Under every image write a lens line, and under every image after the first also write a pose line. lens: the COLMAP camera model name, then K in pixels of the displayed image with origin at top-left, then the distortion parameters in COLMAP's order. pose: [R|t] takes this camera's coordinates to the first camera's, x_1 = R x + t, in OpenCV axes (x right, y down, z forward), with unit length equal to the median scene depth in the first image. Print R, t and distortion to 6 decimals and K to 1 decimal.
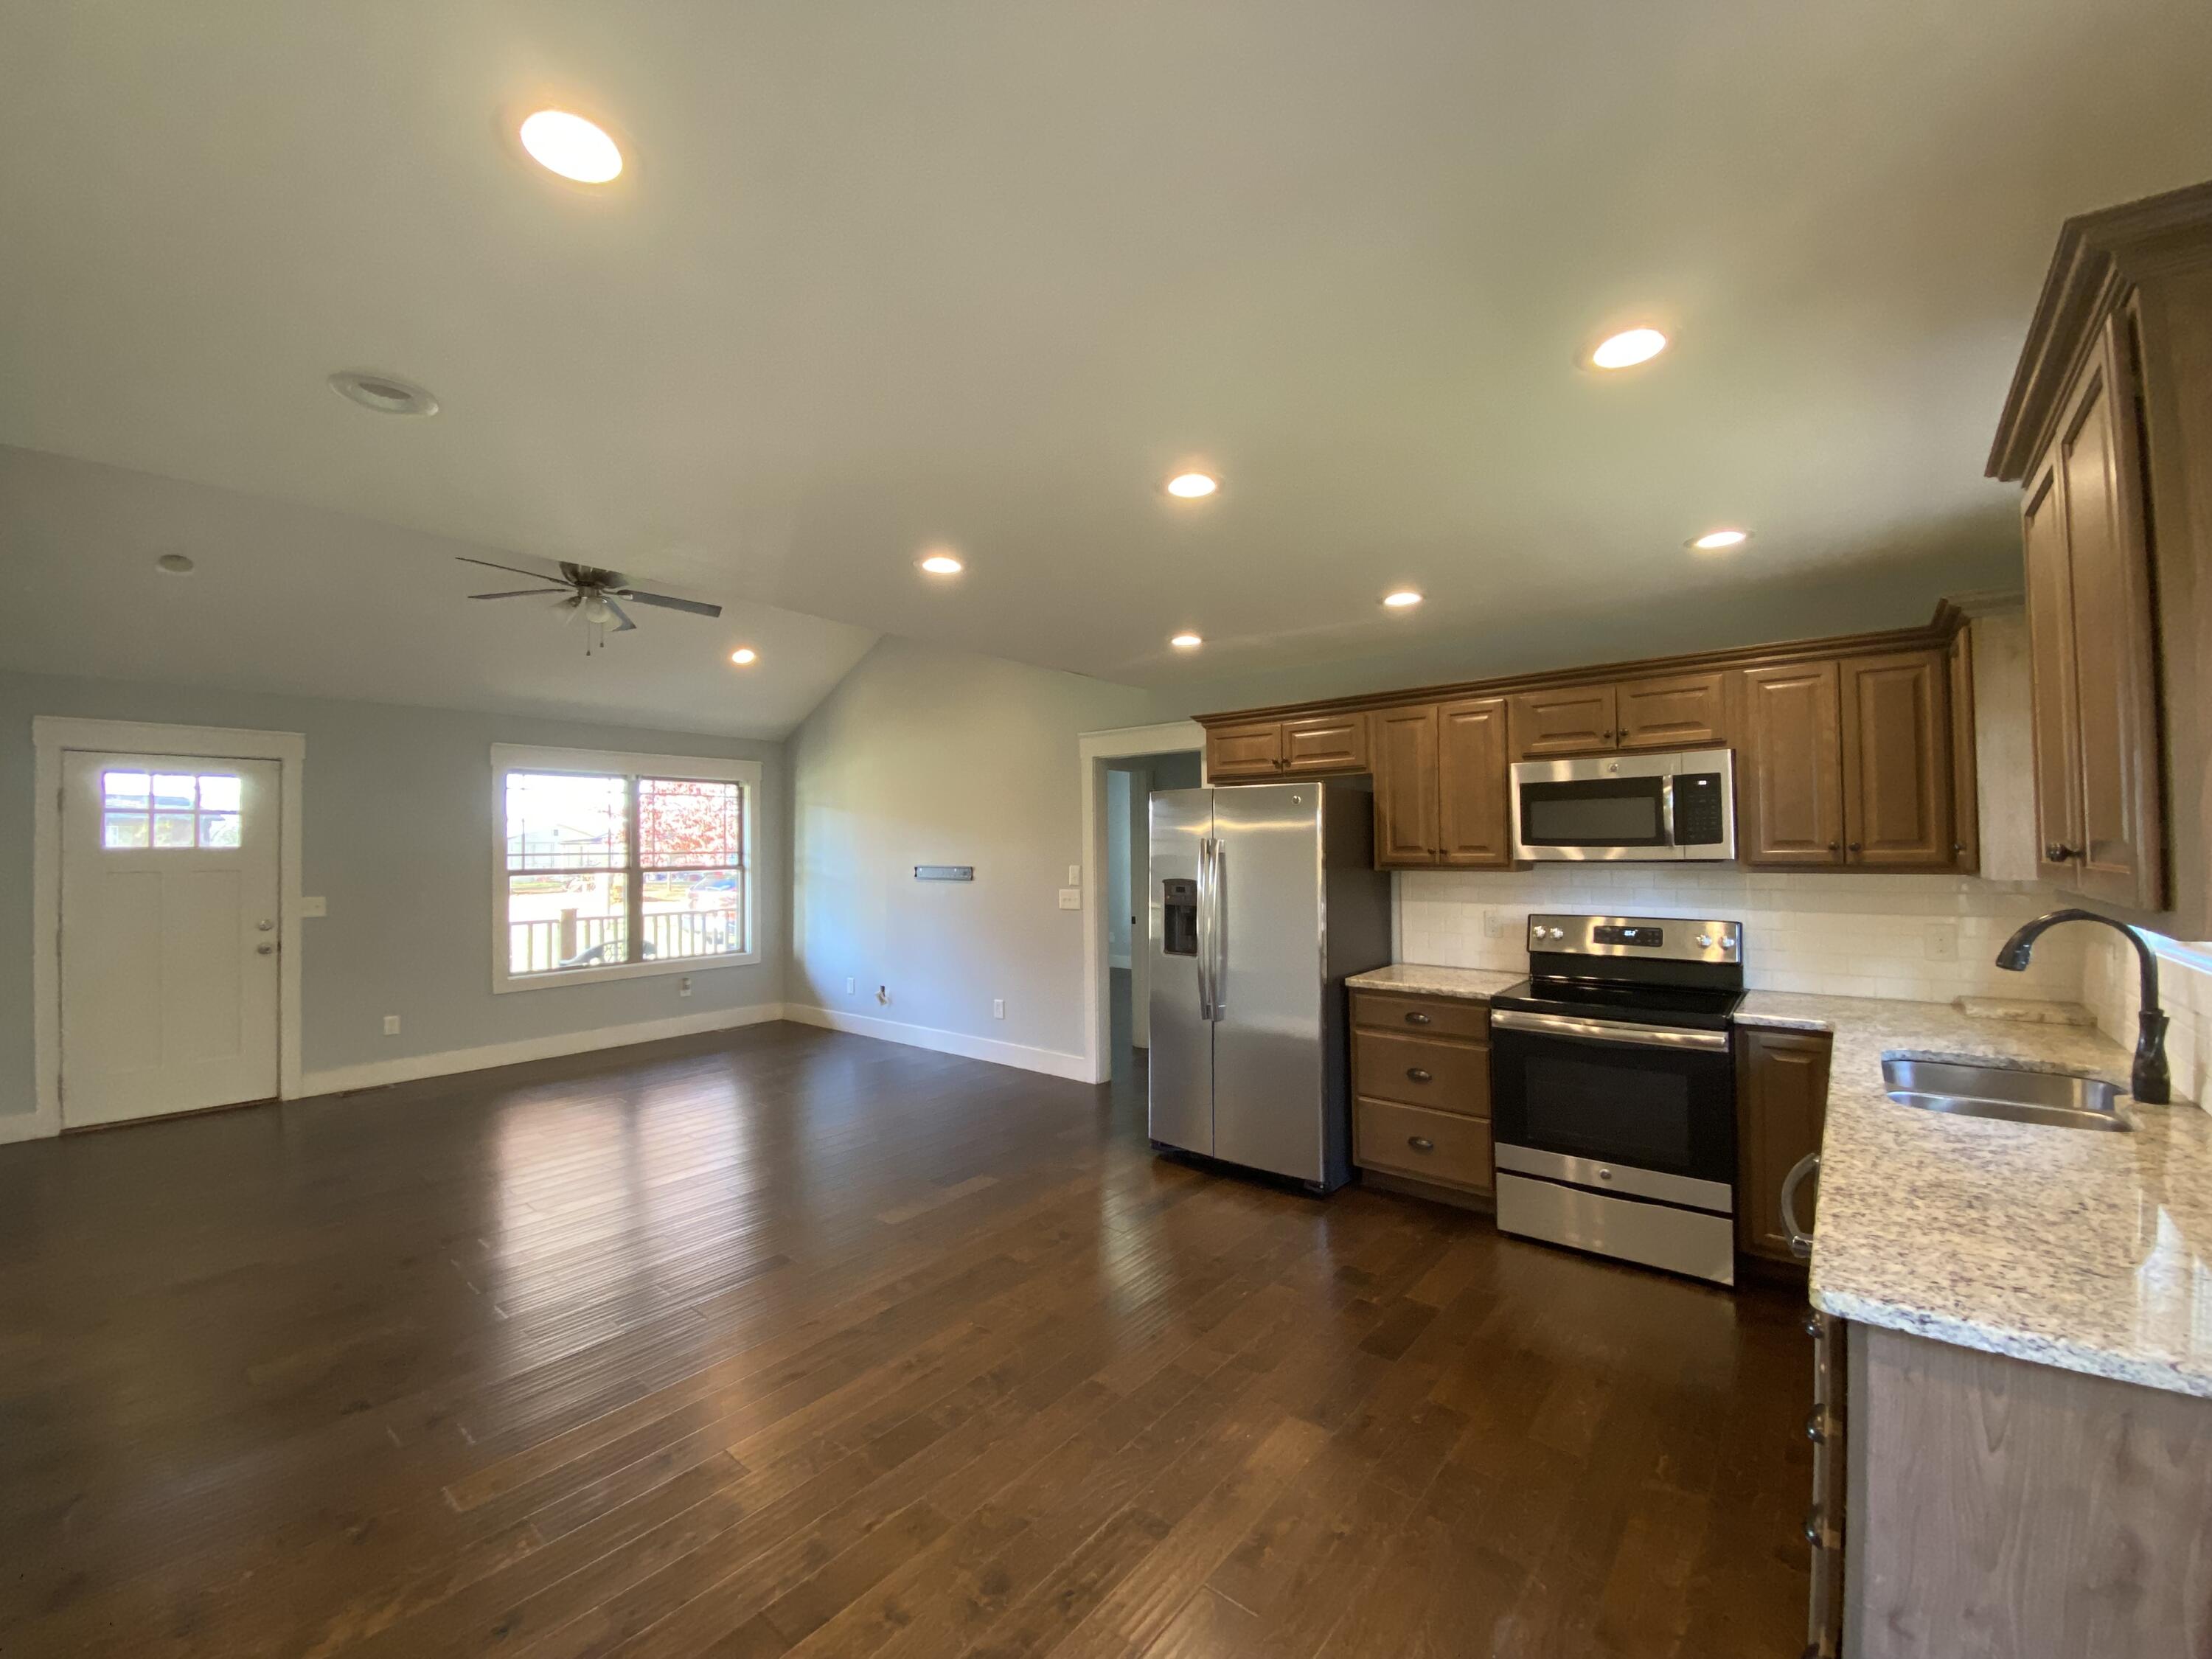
lens RADIAL K [[878.0, 0, 1093.9], [0, 878.0, 826.3], [0, 0, 1]] dist [0.011998, -0.015120]
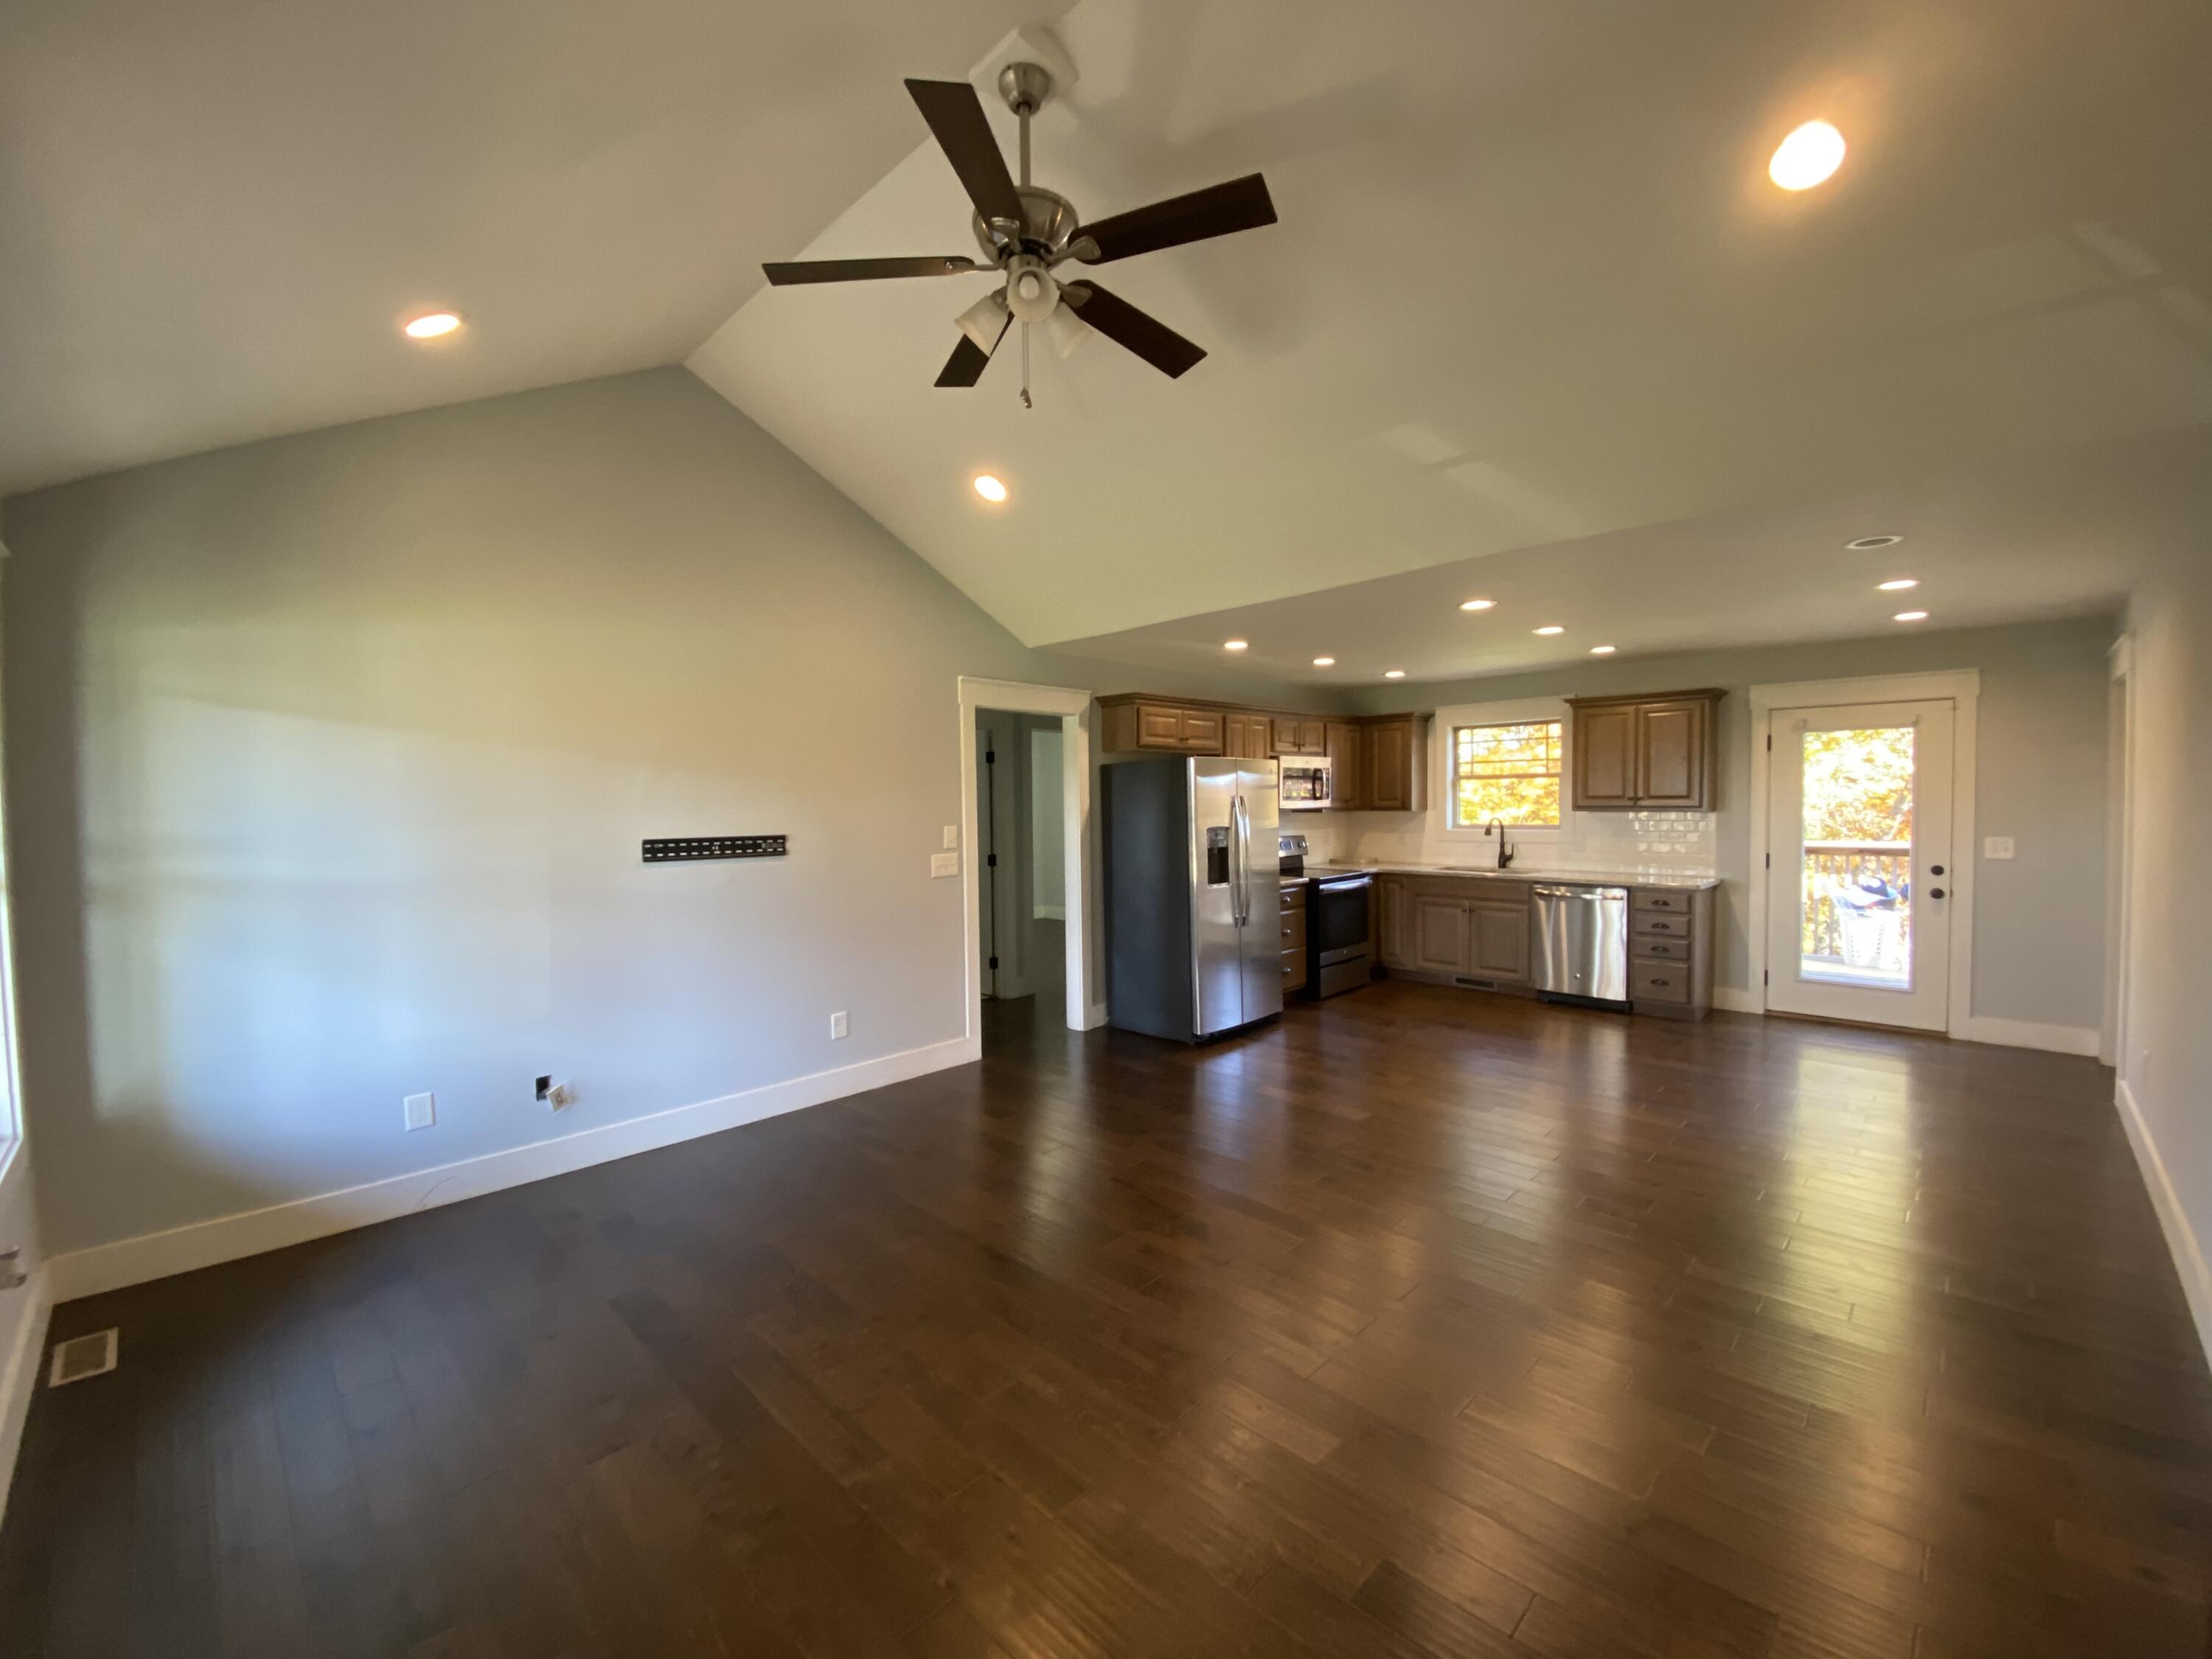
lens RADIAL K [[892.0, 0, 1041.7], [0, 892.0, 829.7], [0, 0, 1]] dist [0.000787, -0.000030]
pose [[0.119069, -0.026969, 0.992520, -1.405053], [-0.011576, 0.999525, 0.028548, 0.034653], [-0.992818, -0.014889, 0.118701, 1.256233]]
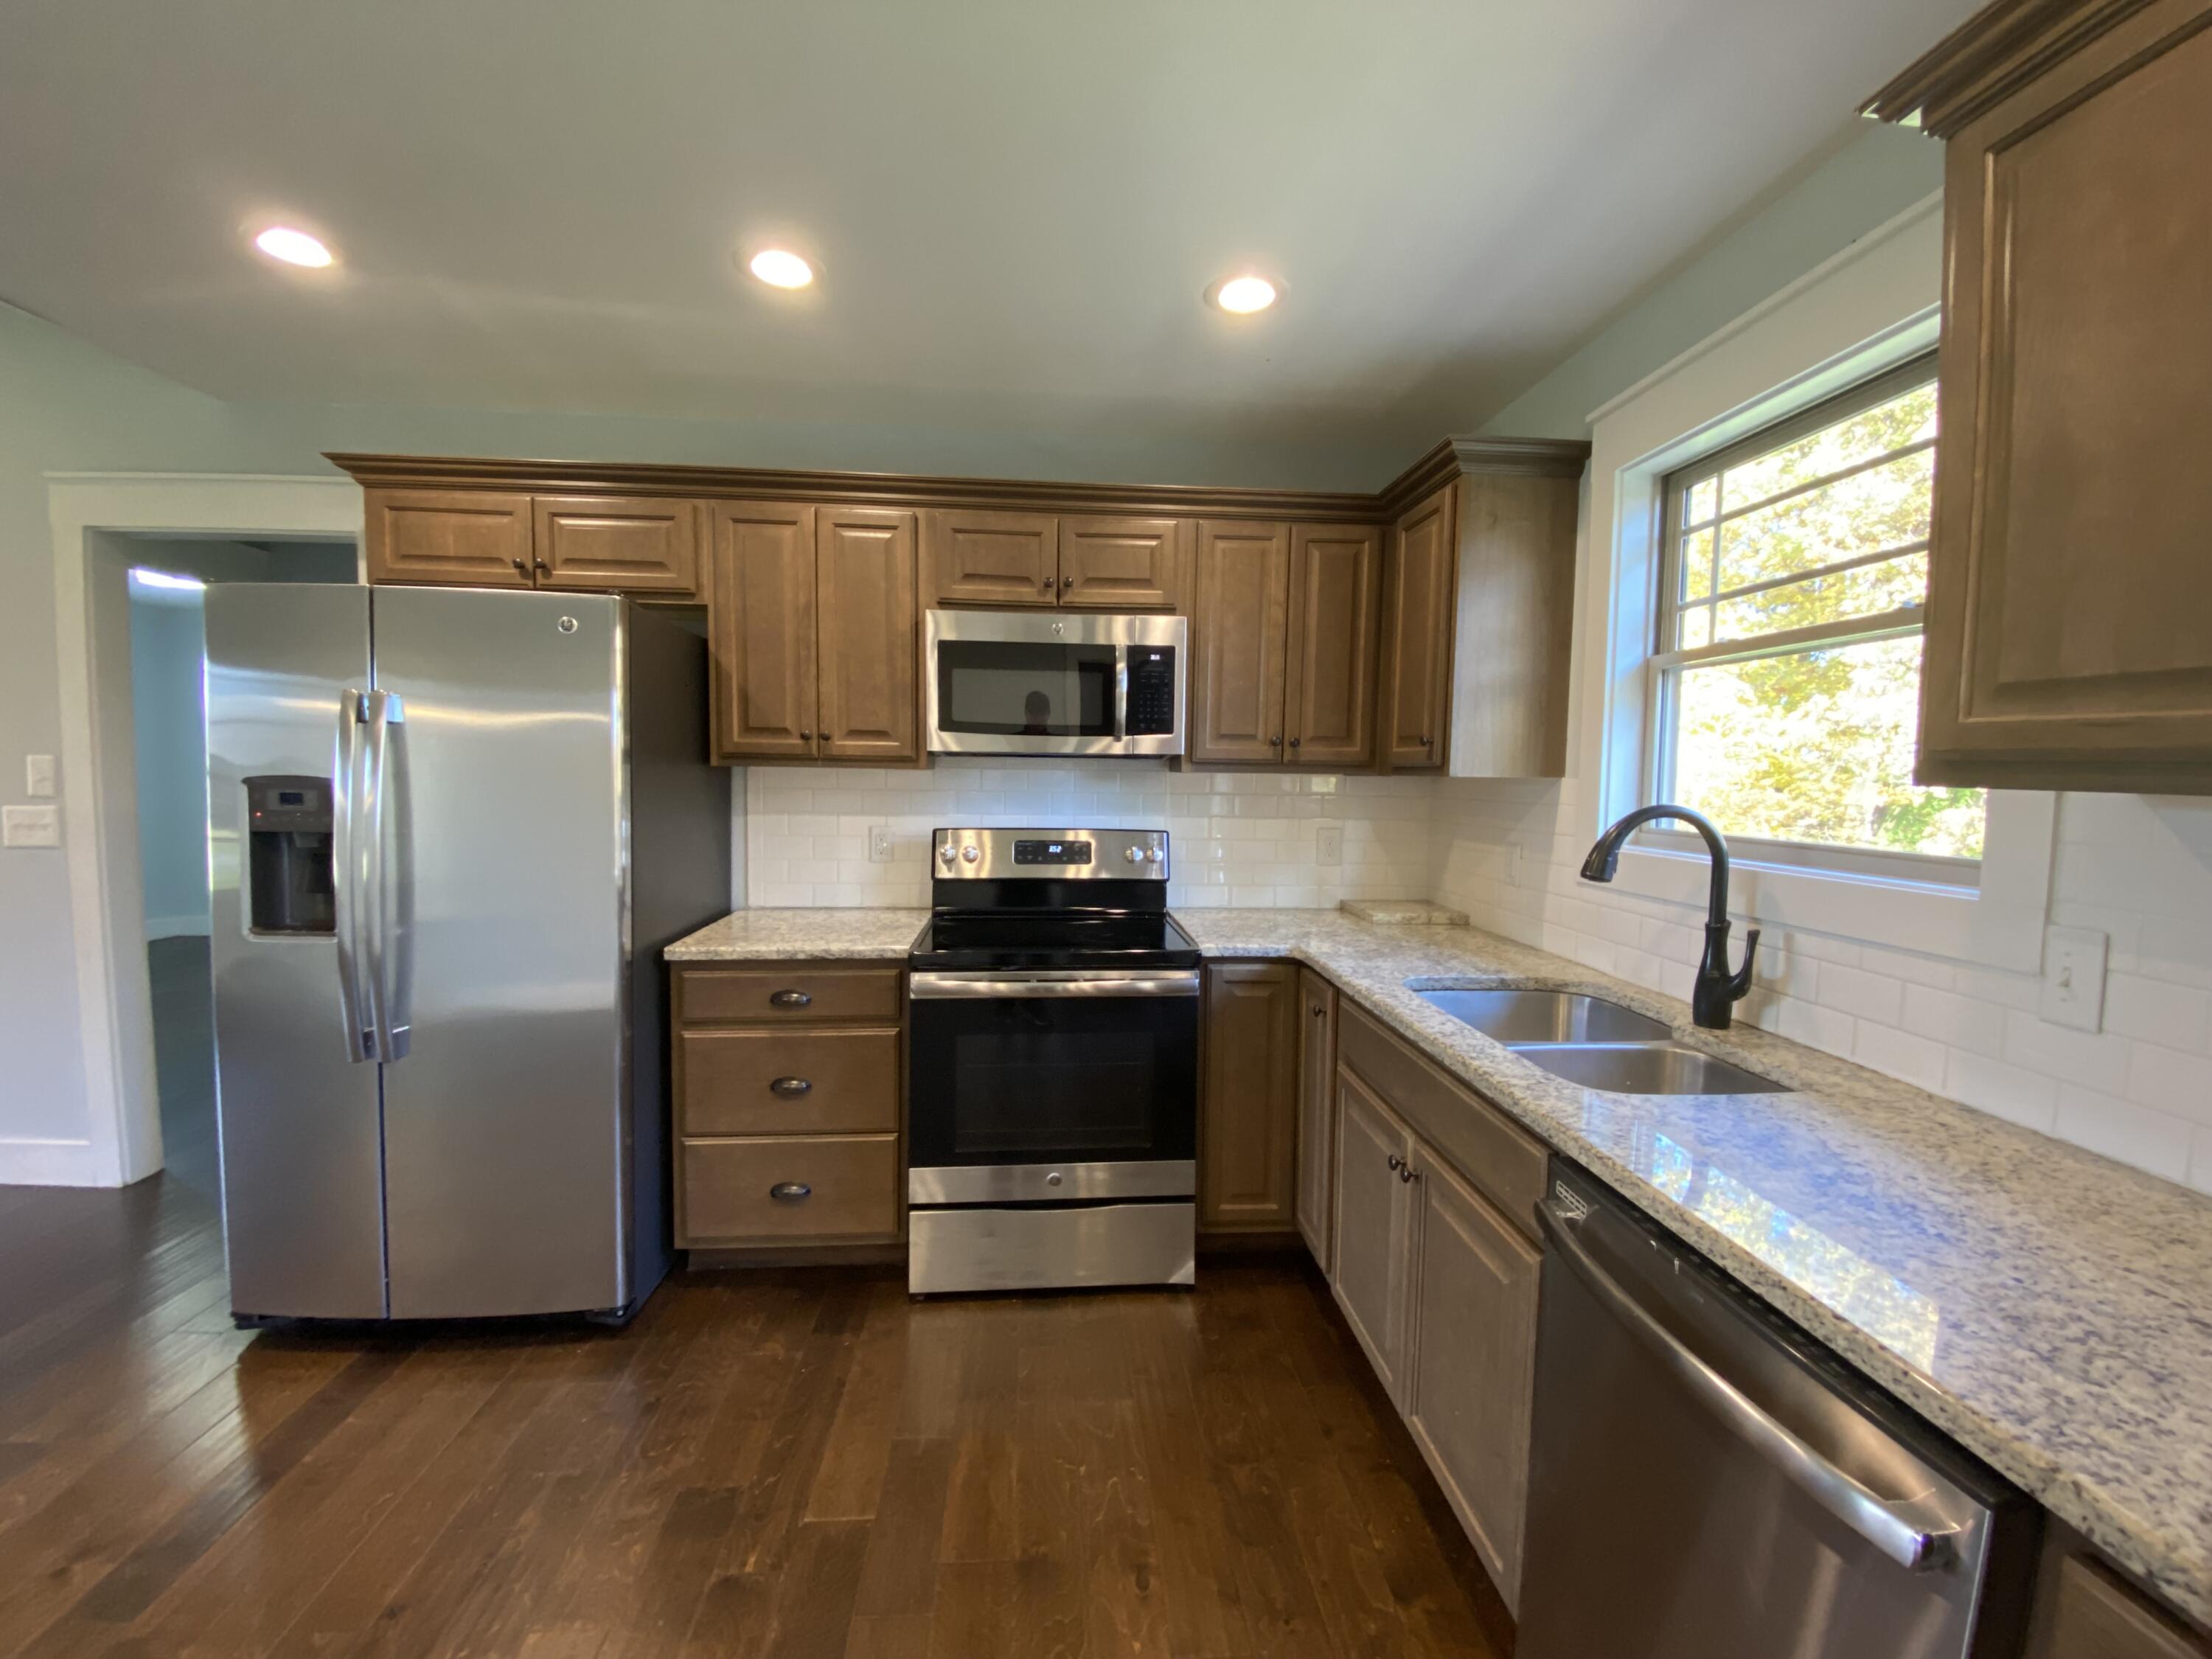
lens RADIAL K [[878.0, 0, 1093.9], [0, 878.0, 826.3], [0, 0, 1]] dist [0.011998, -0.015120]
pose [[0.709368, -0.024443, 0.704415, 0.083475], [-0.041076, 0.996266, 0.075934, 0.038803], [-0.703641, -0.082799, 0.705715, 0.413415]]
